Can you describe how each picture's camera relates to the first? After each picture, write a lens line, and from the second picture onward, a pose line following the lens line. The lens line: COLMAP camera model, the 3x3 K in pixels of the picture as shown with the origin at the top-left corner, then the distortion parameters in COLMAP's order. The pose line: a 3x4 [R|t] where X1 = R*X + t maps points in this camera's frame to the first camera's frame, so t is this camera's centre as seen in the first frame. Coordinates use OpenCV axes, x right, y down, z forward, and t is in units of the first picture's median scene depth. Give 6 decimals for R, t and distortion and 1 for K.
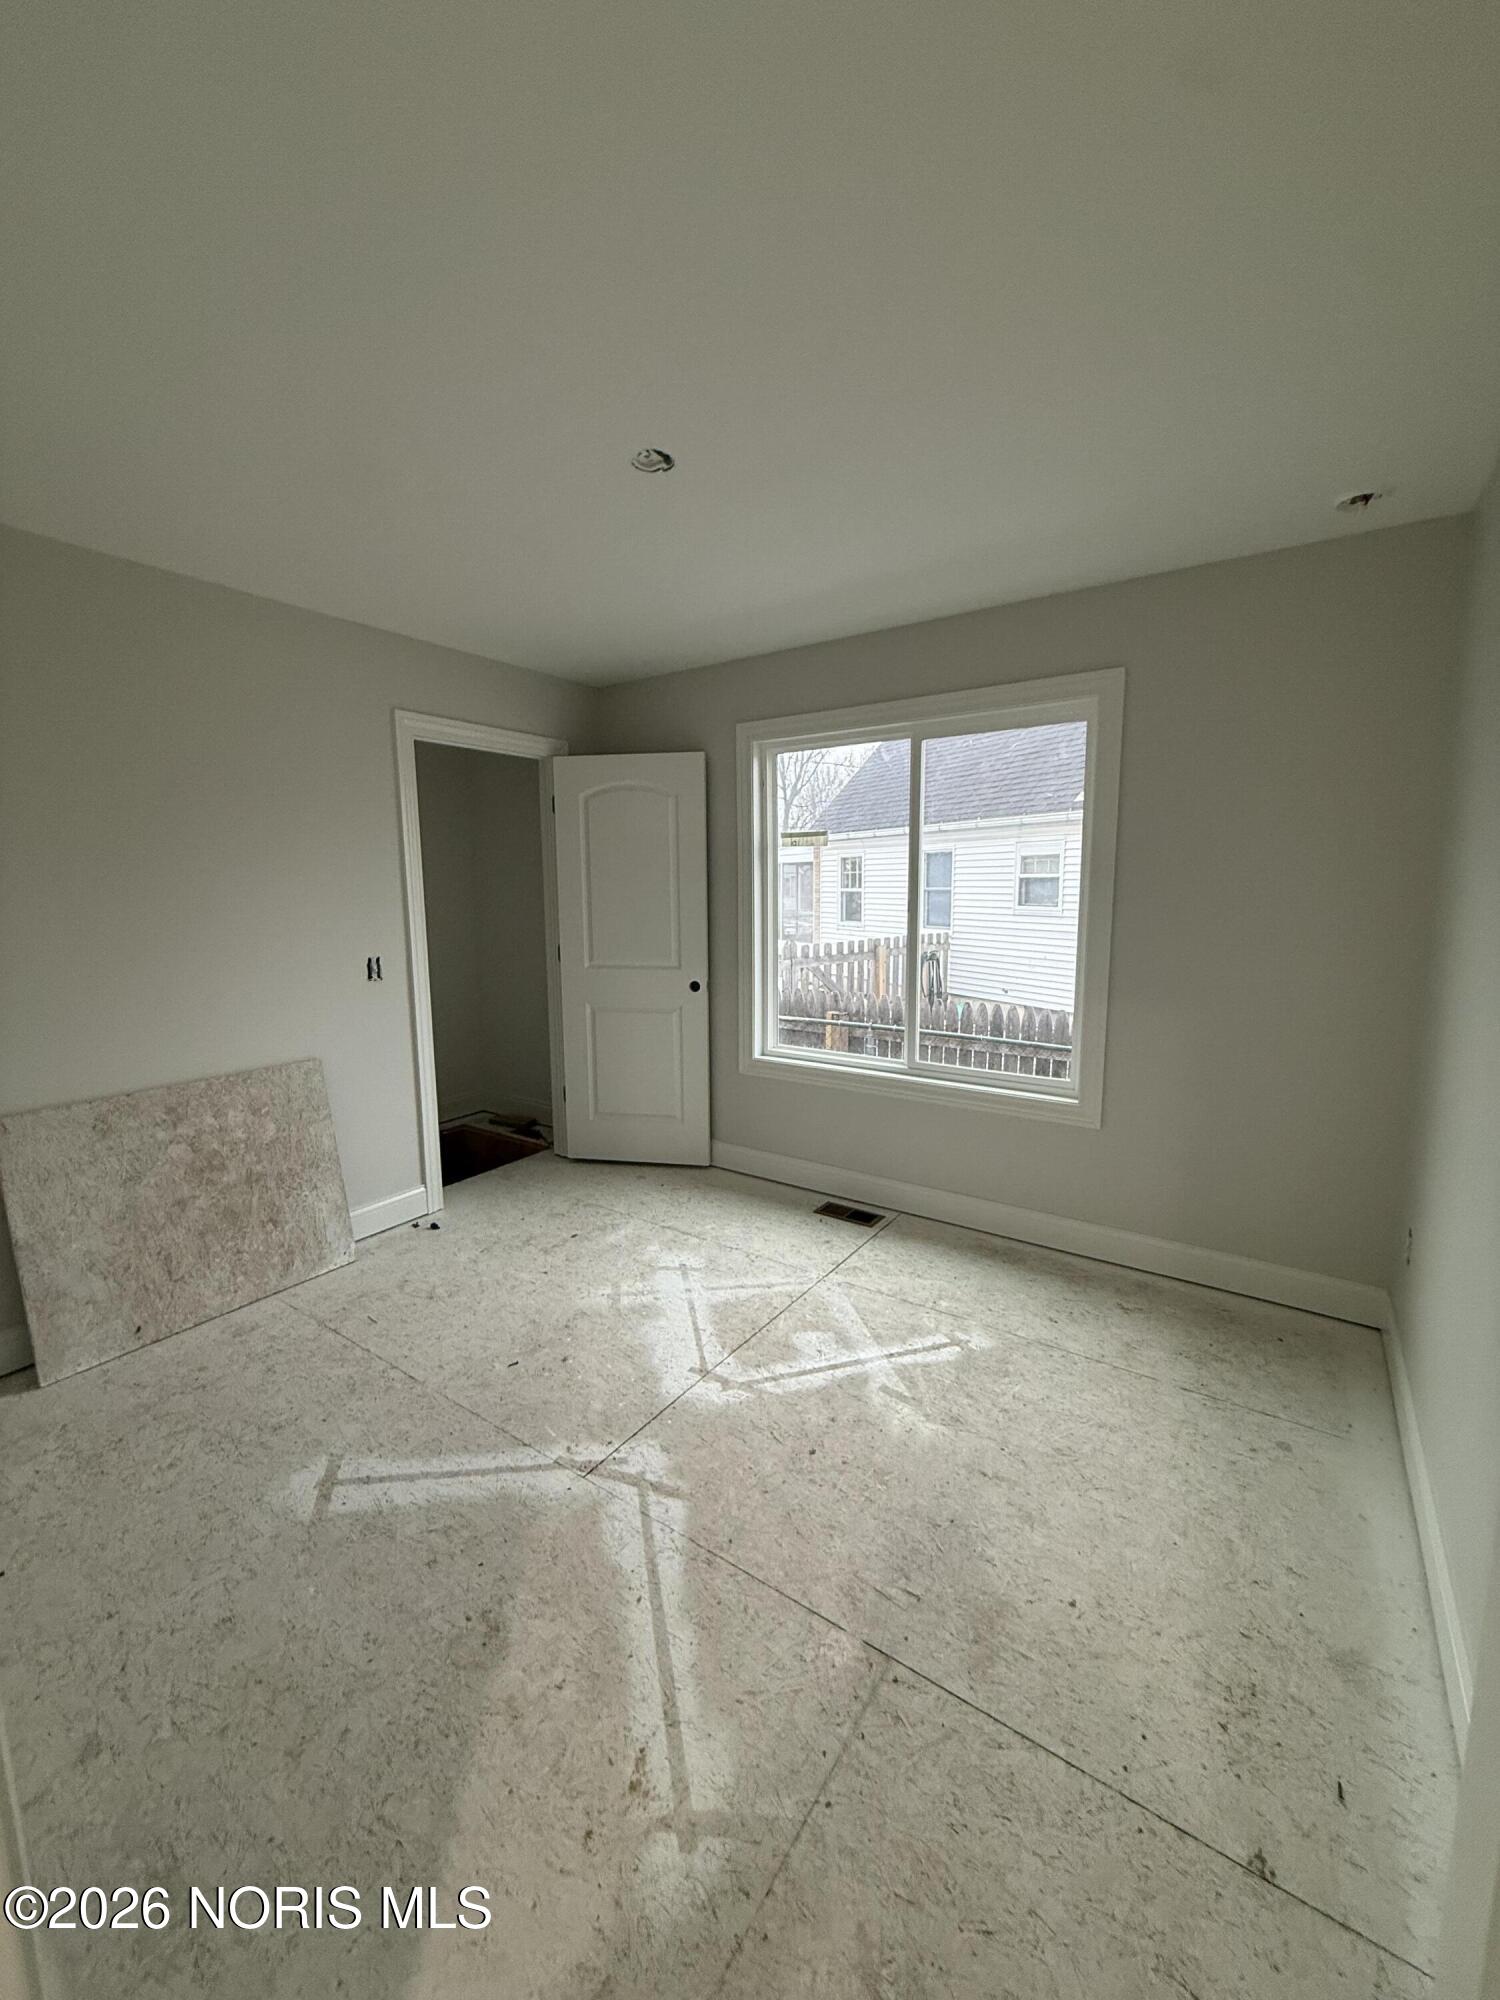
lens RADIAL K [[793.8, 0, 751.2], [0, 793.8, 997.5], [0, 0, 1]] dist [-0.000551, 0.000912]
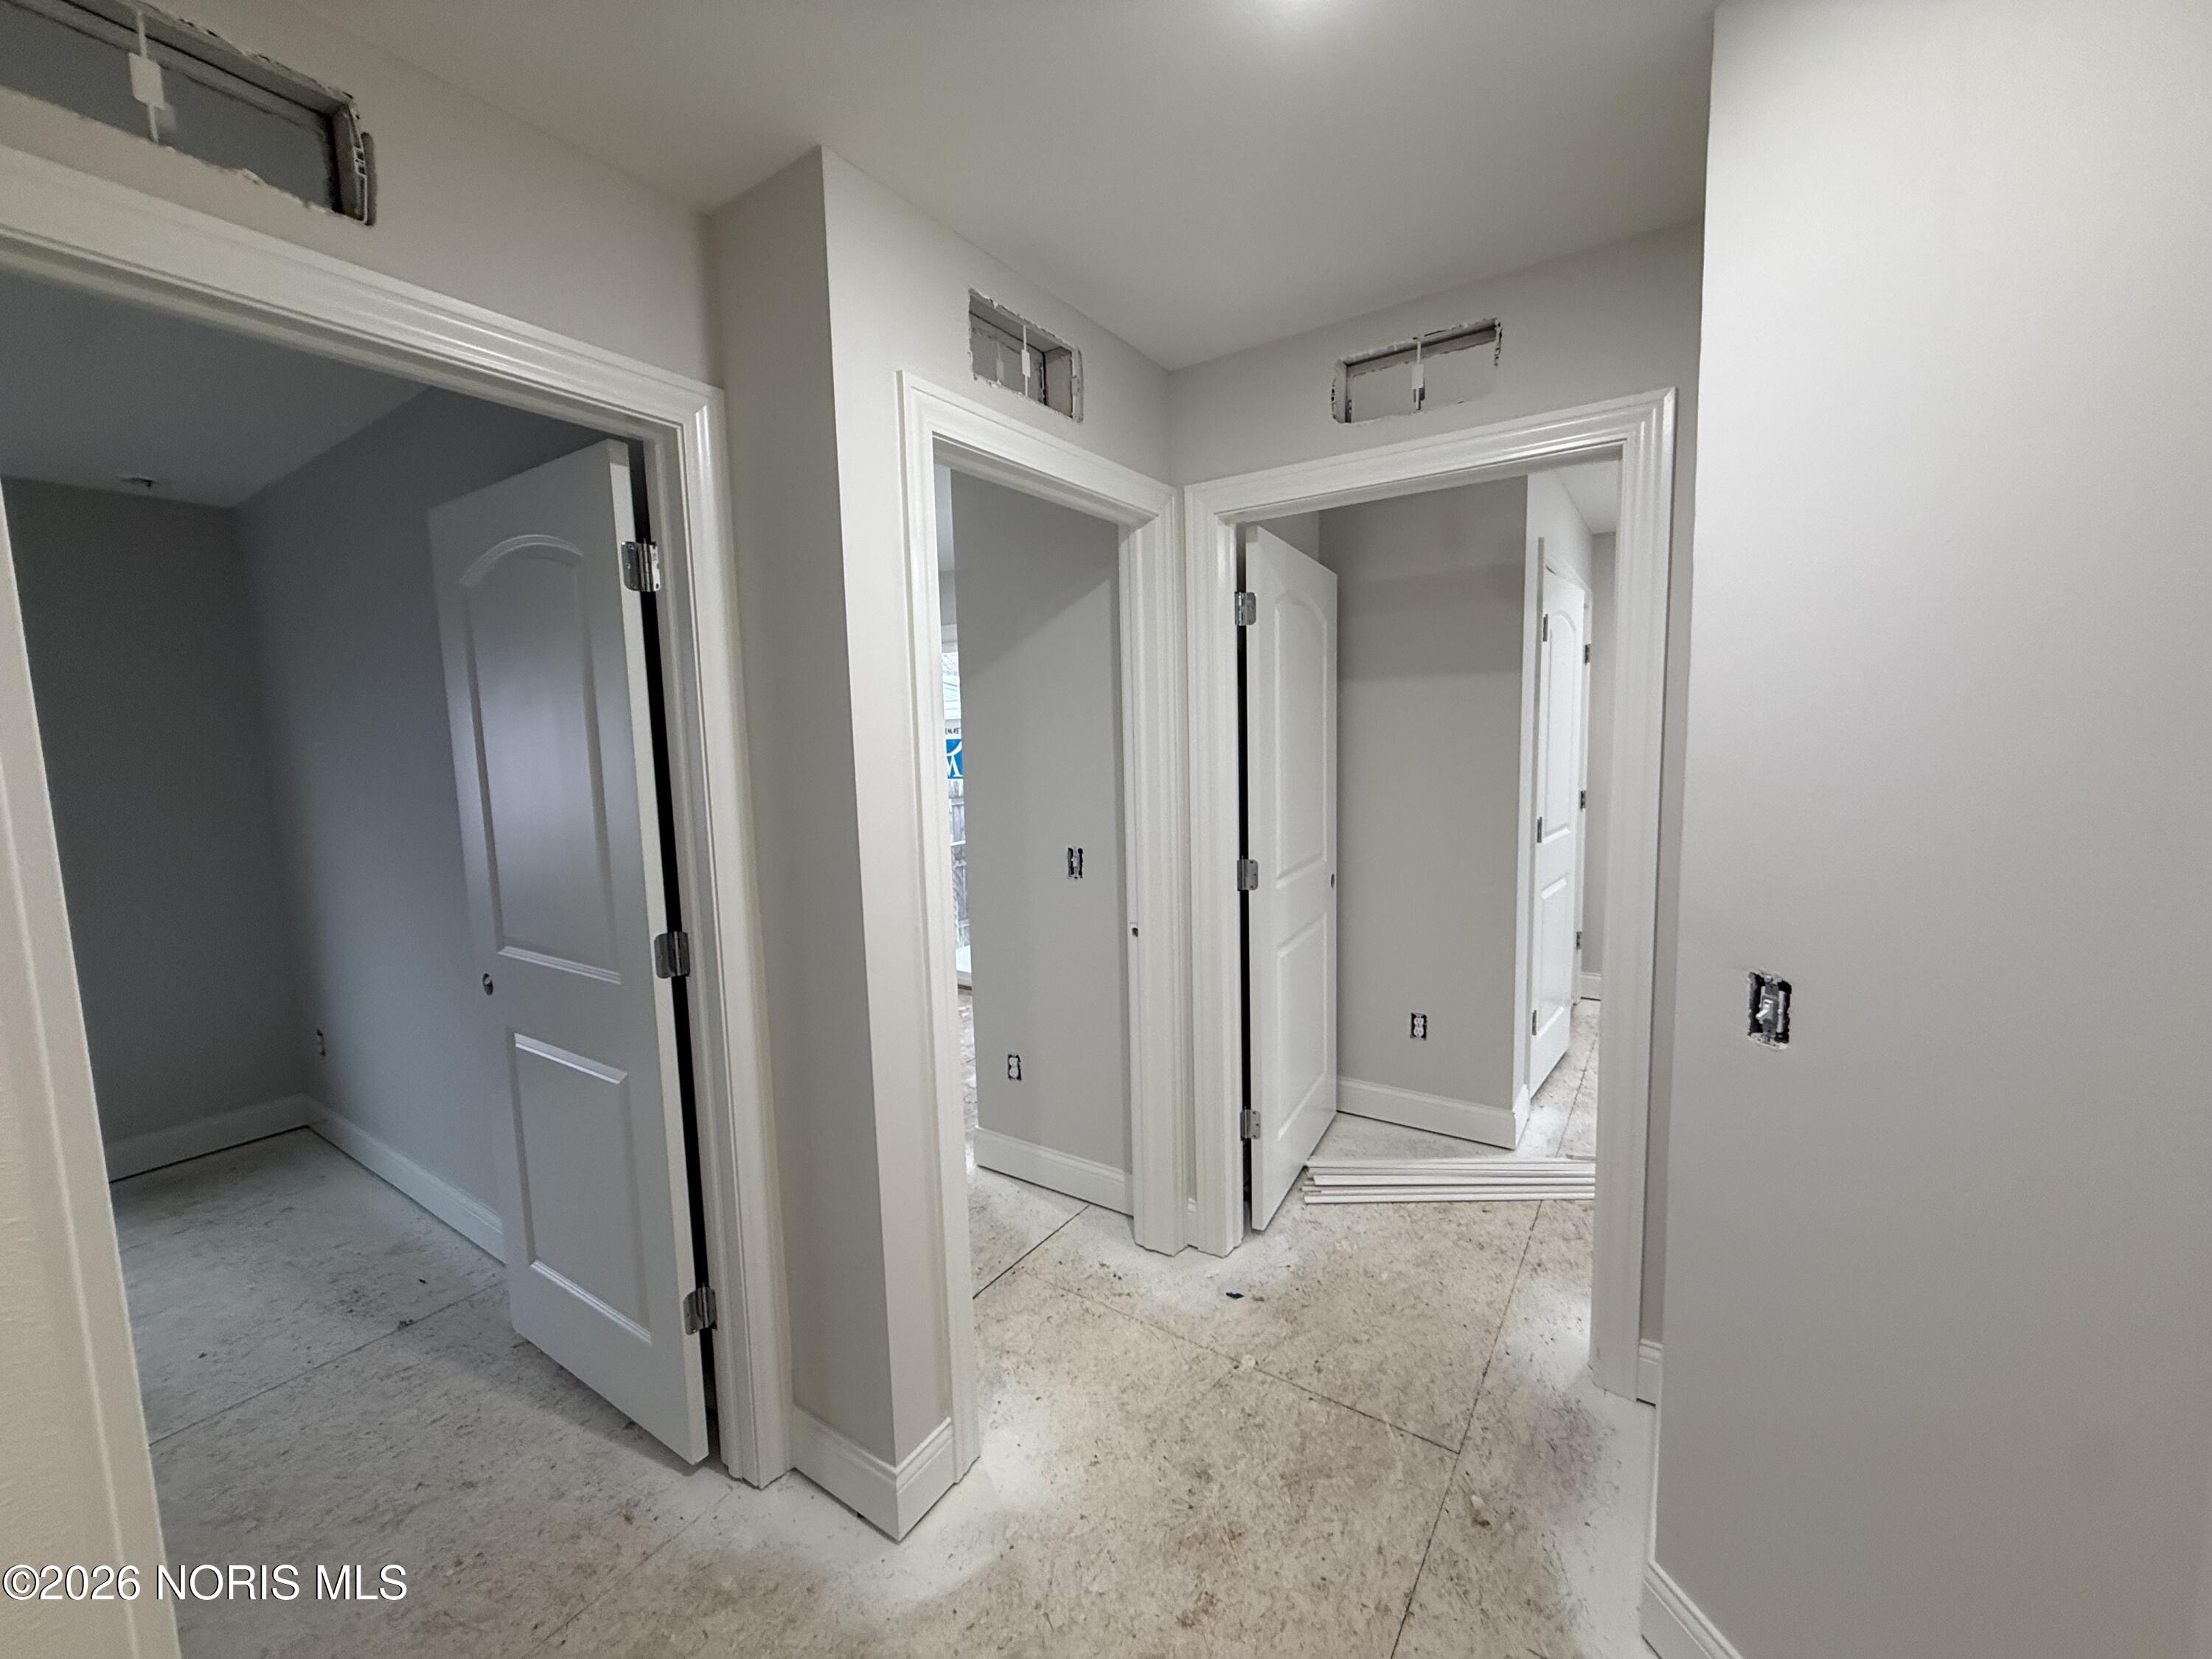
lens RADIAL K [[877.9, 0, 1105.9], [0, 877.9, 831.4], [0, 0, 1]] dist [-0.000551, 0.000912]
pose [[-0.010583, -0.093784, 0.995536, -0.813381], [0.167740, 0.981318, 0.094228, 0.046389], [-0.985774, 0.167989, 0.005346, -0.497602]]
